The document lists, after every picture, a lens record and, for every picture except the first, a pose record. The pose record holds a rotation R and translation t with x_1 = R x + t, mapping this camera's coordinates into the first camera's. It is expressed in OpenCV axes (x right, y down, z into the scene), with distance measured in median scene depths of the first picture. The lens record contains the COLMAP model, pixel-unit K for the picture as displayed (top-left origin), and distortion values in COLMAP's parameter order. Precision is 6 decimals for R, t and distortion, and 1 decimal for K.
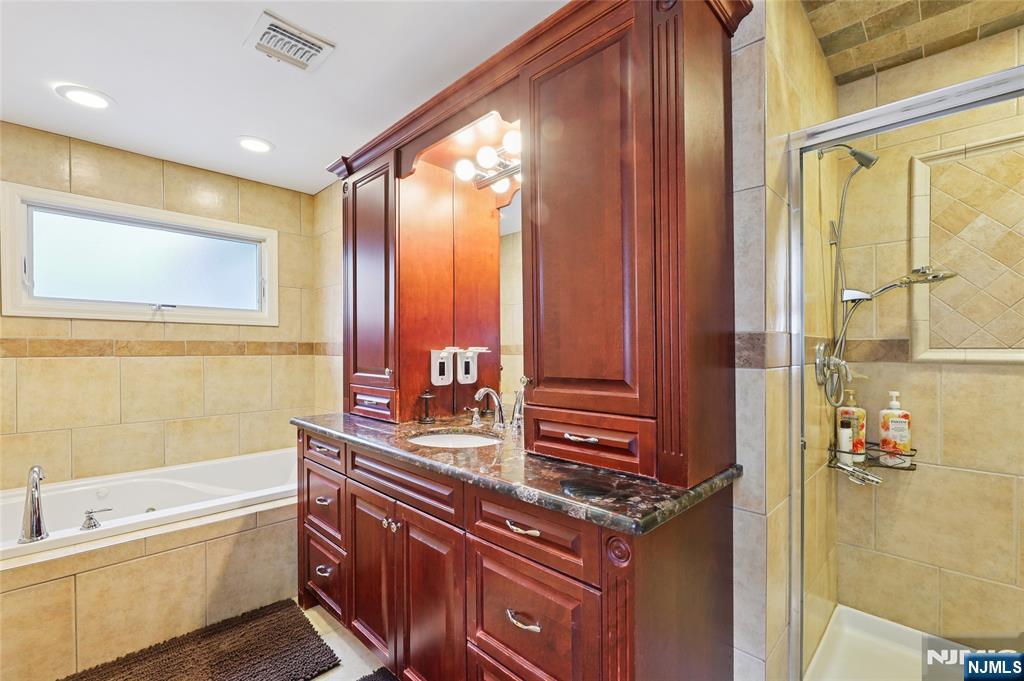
lens RADIAL K [[445.2, 0, 510.1], [0, 445.2, 350.1], [0, 0, 1]] dist [-0.000357, -0.000178]
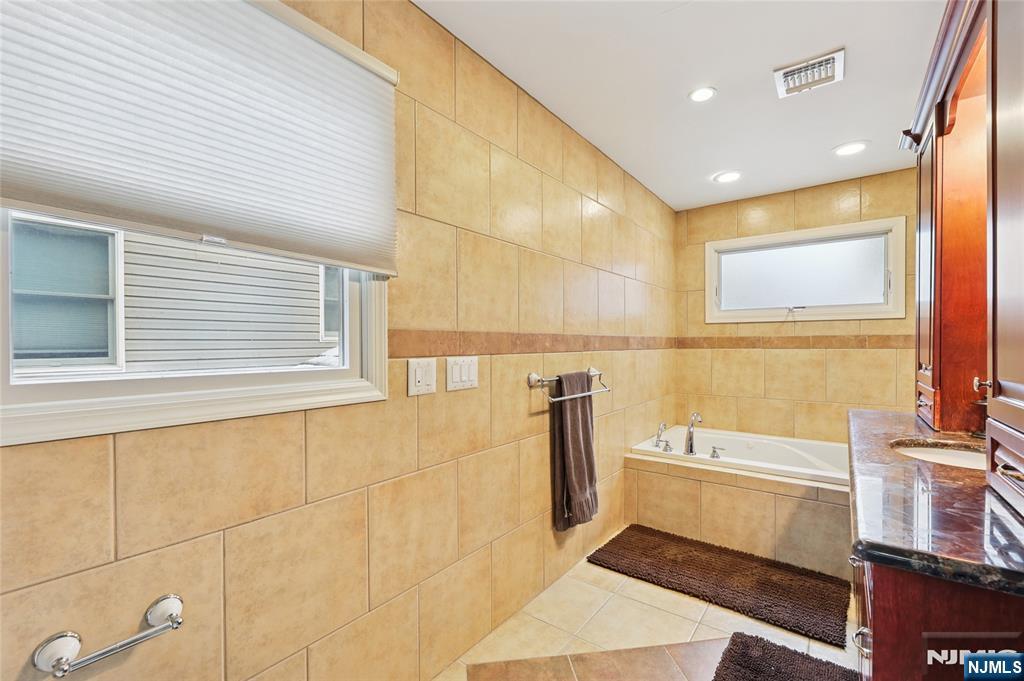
lens RADIAL K [[421.4, 0, 511.8], [0, 421.4, 345.1], [0, 0, 1]] dist [0.001222, 0.000064]
pose [[0.132582, 0.000260, -0.991172, 0.317600], [0.002176, 0.999997, 0.000554, 0.001384], [0.991170, -0.002231, 0.132581, 0.072926]]
